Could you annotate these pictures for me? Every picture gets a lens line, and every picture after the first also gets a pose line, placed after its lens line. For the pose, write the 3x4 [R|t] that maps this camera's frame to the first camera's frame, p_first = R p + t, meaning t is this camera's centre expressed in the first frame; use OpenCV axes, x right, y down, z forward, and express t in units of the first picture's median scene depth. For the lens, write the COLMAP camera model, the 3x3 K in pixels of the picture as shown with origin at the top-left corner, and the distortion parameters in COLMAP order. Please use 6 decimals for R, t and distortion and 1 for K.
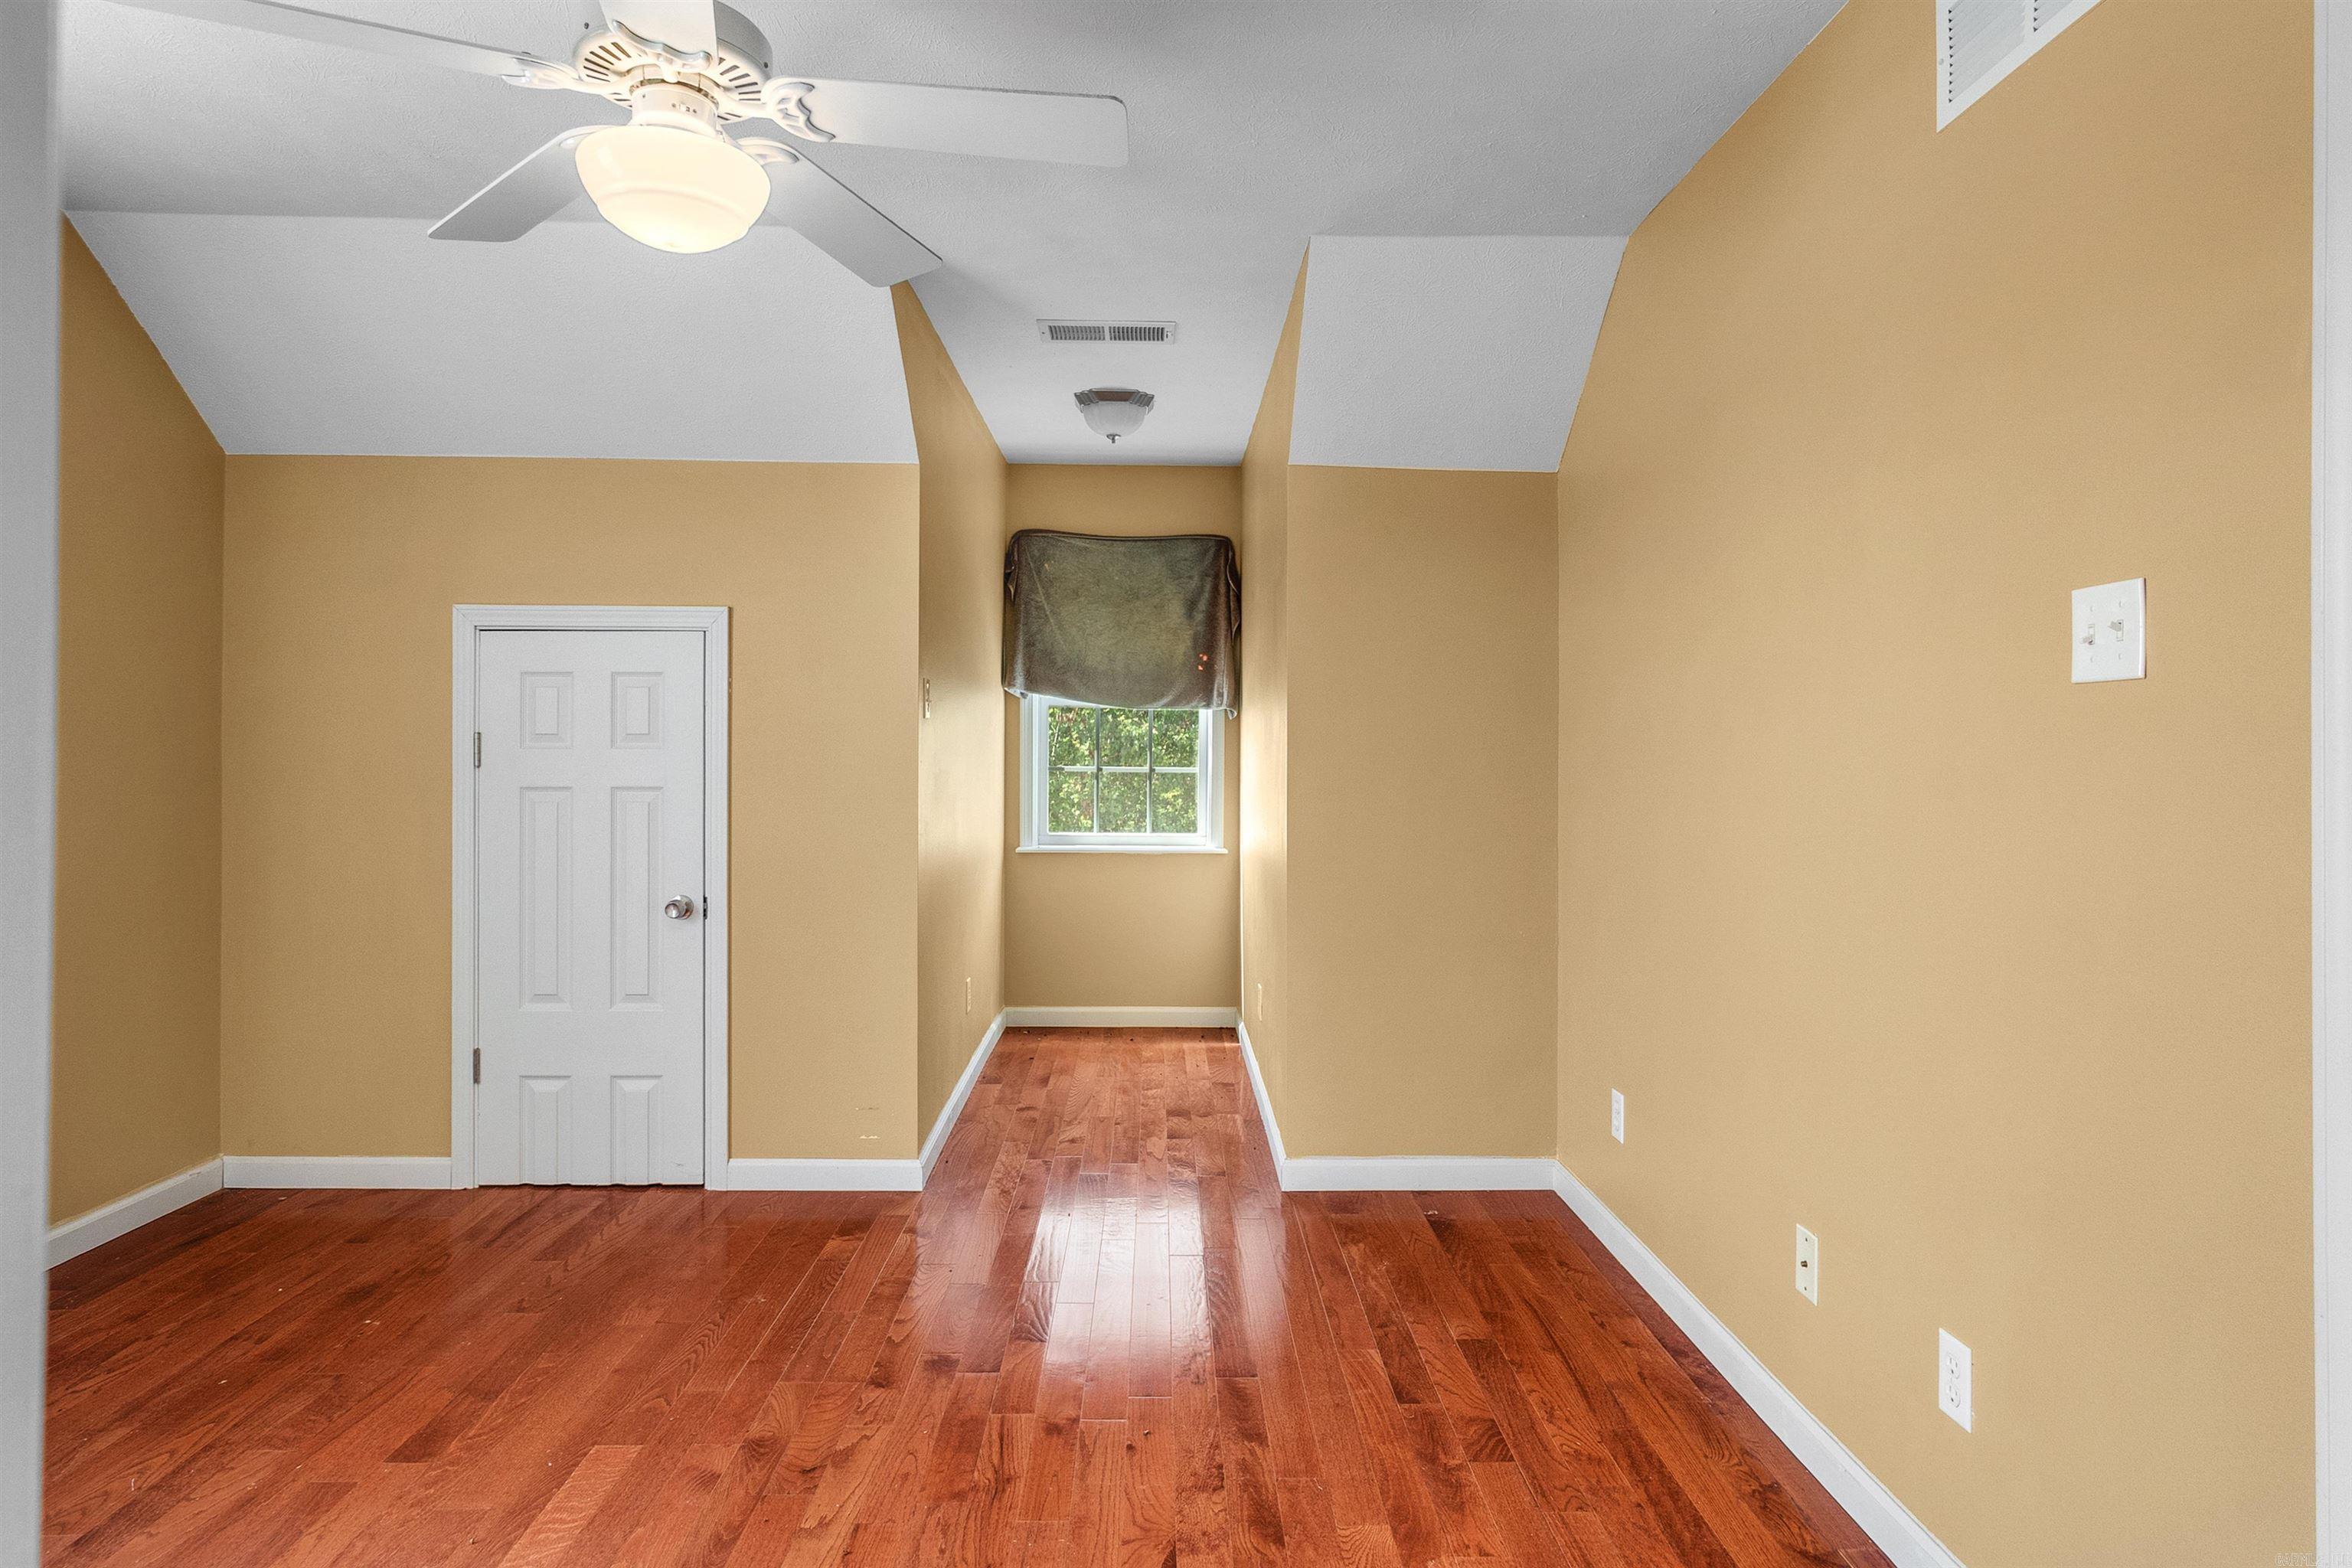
lens RADIAL K [[1289.5, 0, 1163.0], [0, 1289.5, 721.7], [0, 0, 1]] dist [-0.003864, 0.003079]
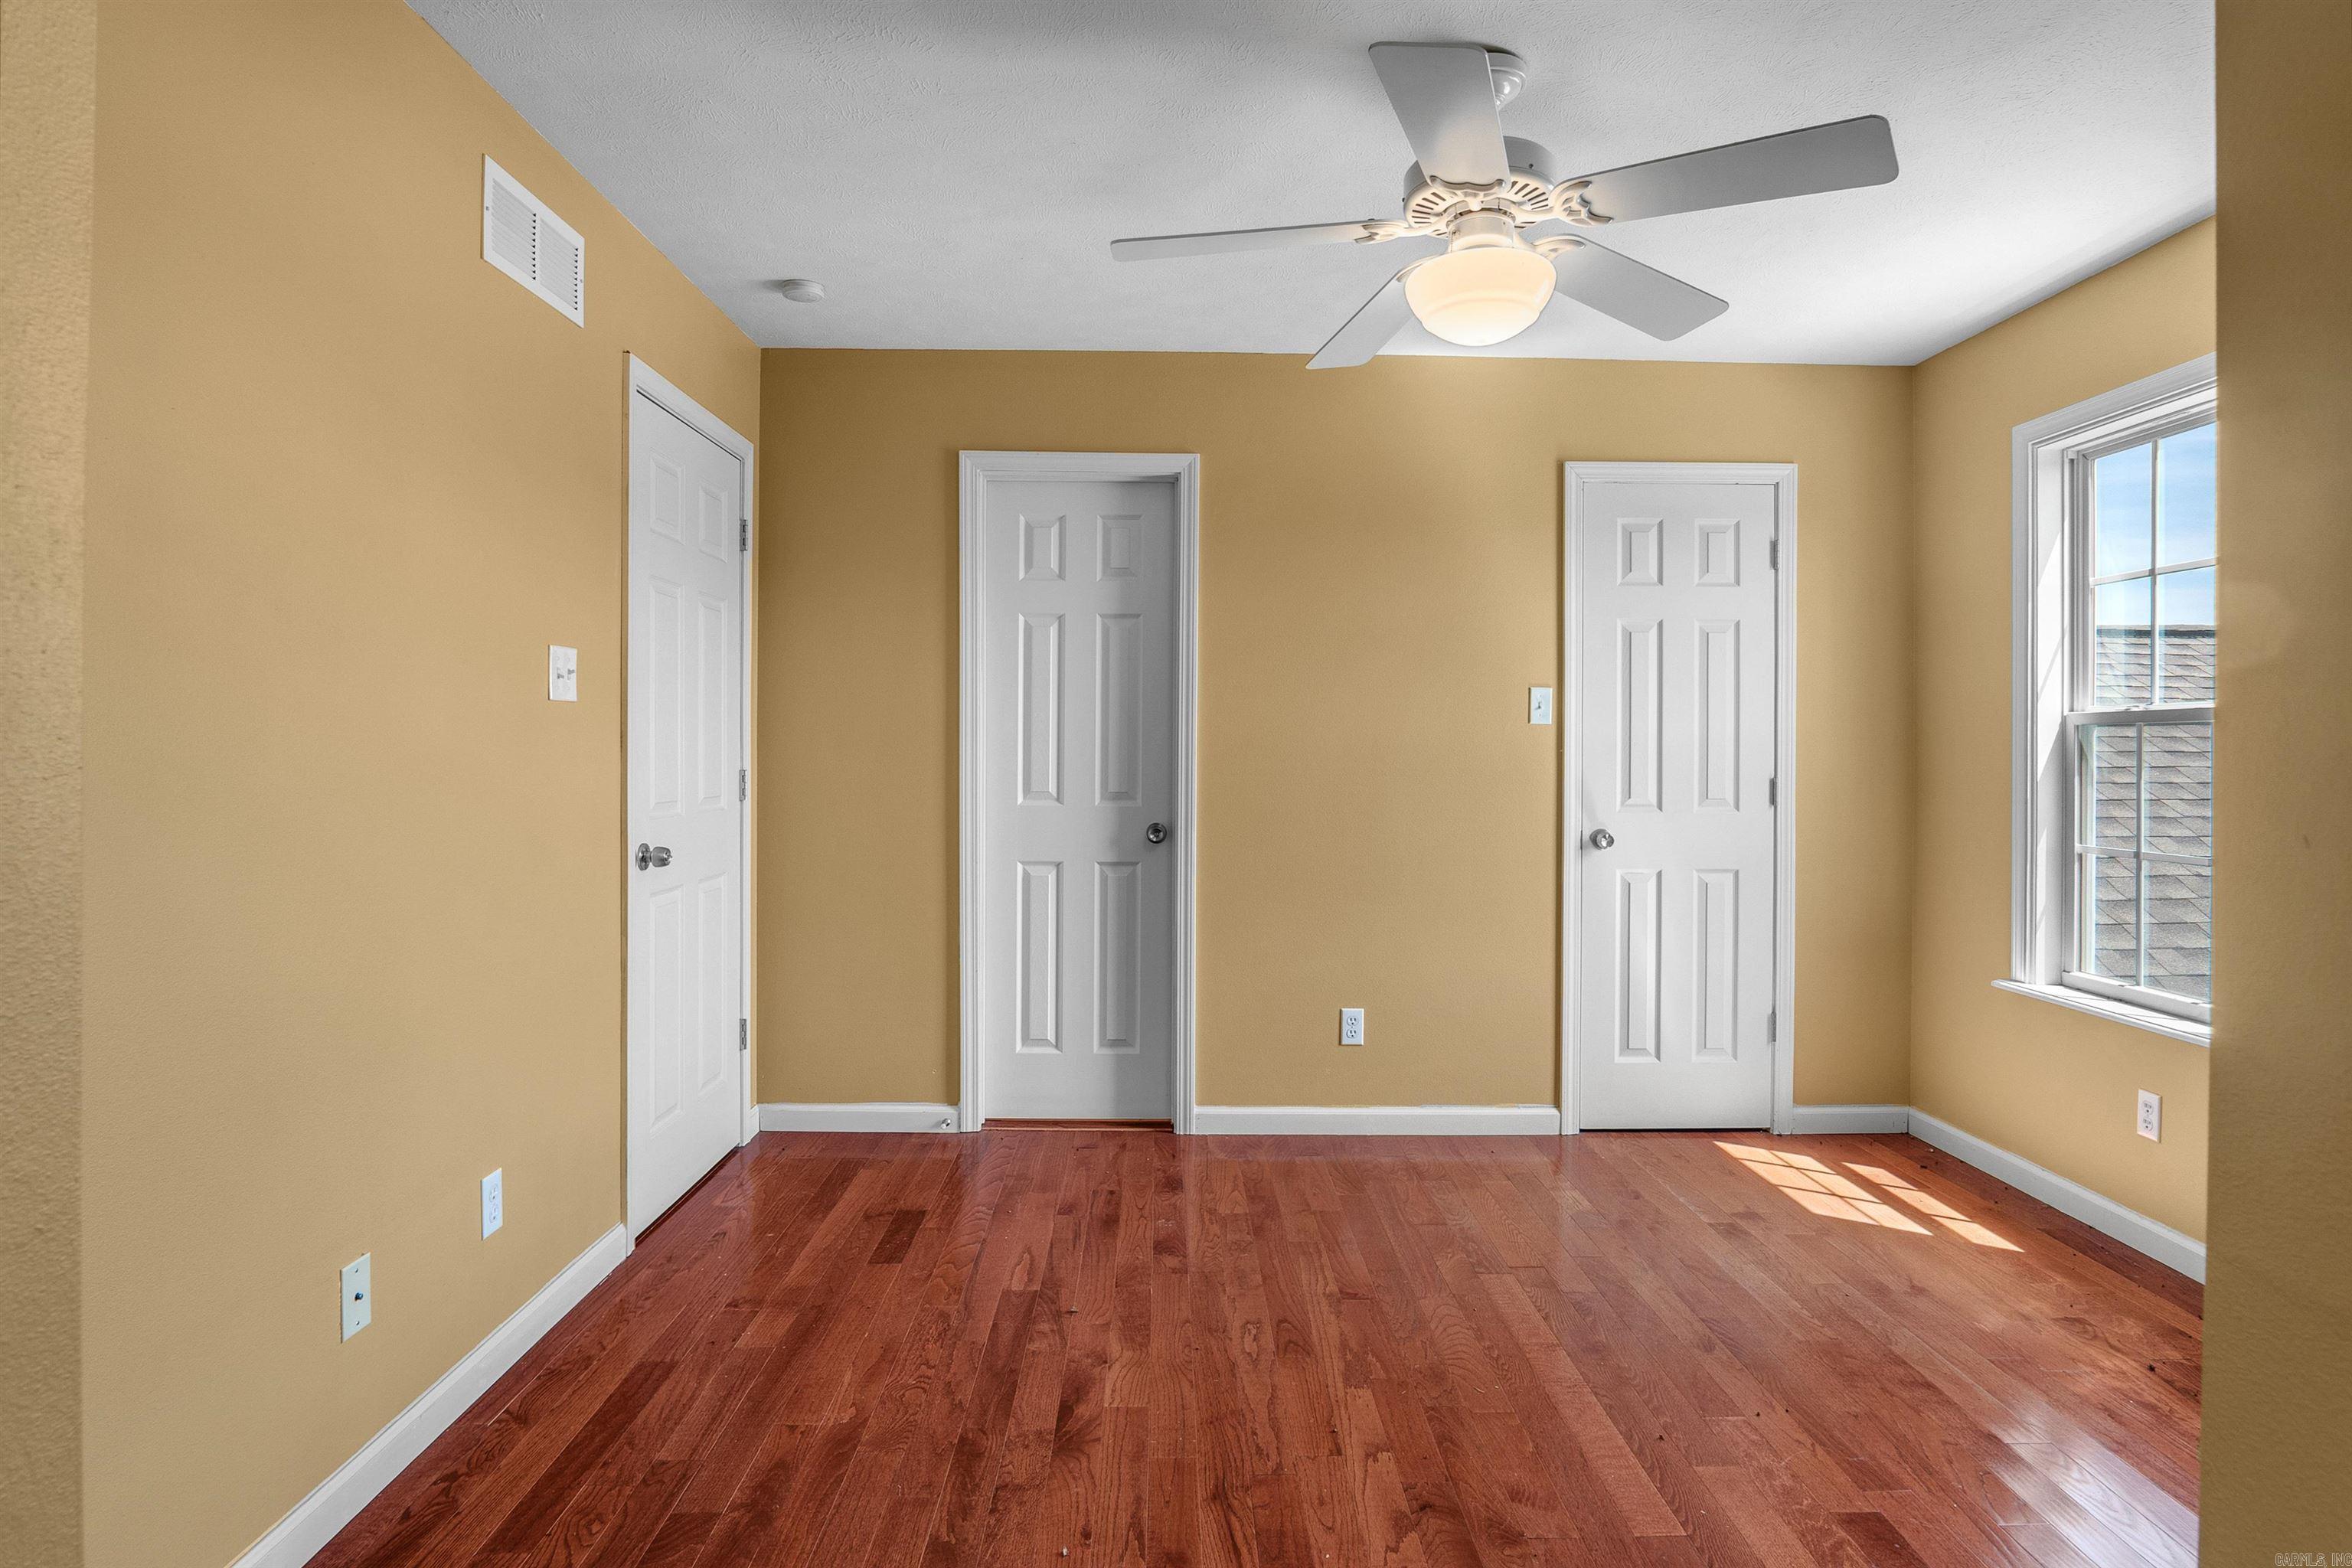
lens RADIAL K [[1271.6, 0, 1191.7], [0, 1271.6, 747.8], [0, 0, 1]] dist [-0.027634, 0.005894]
pose [[-0.999783, -0.012645, -0.016551, -0.072751], [-0.012315, 0.999727, -0.019872, 0.036269], [0.016797, -0.019664, -0.999666, 1.792990]]
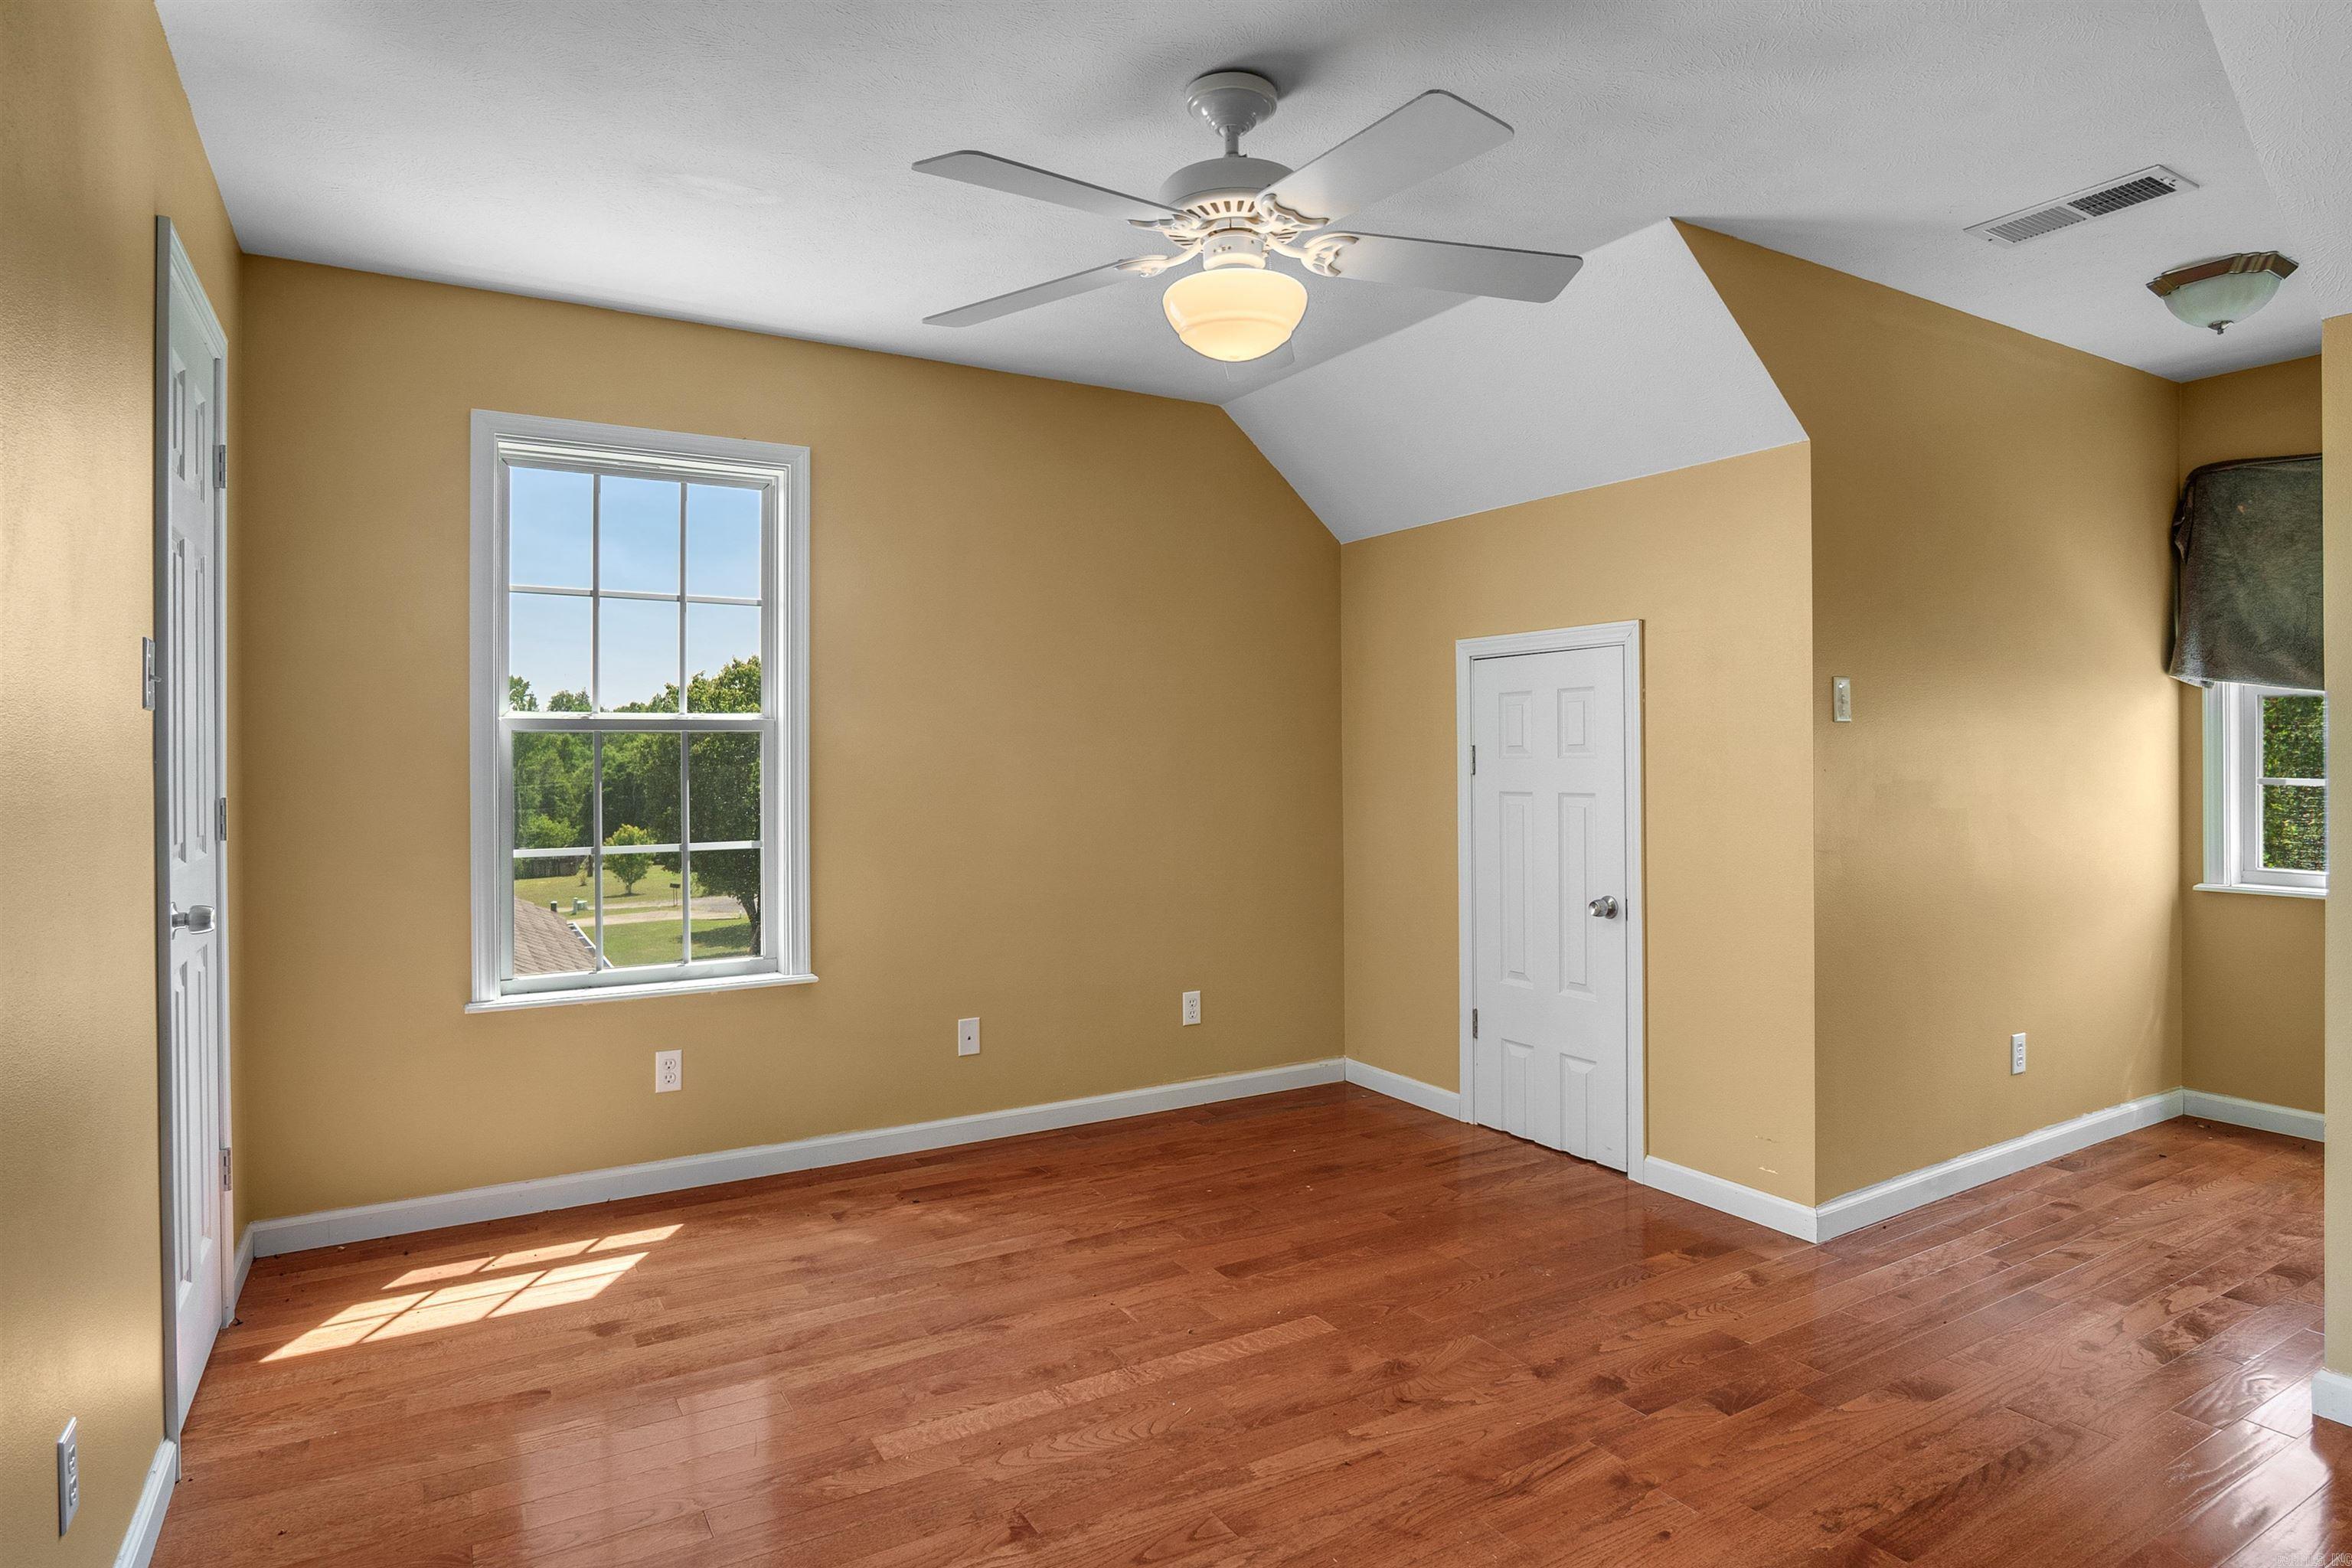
lens RADIAL K [[1271.6, 0, 1191.7], [0, 1271.6, 747.8], [0, 0, 1]] dist [-0.027634, 0.005894]
pose [[0.510156, -0.013158, -0.859981, 0.539597], [0.023859, 0.999715, -0.001143, 0.008502], [0.859751, -0.019936, 0.510324, 0.269001]]
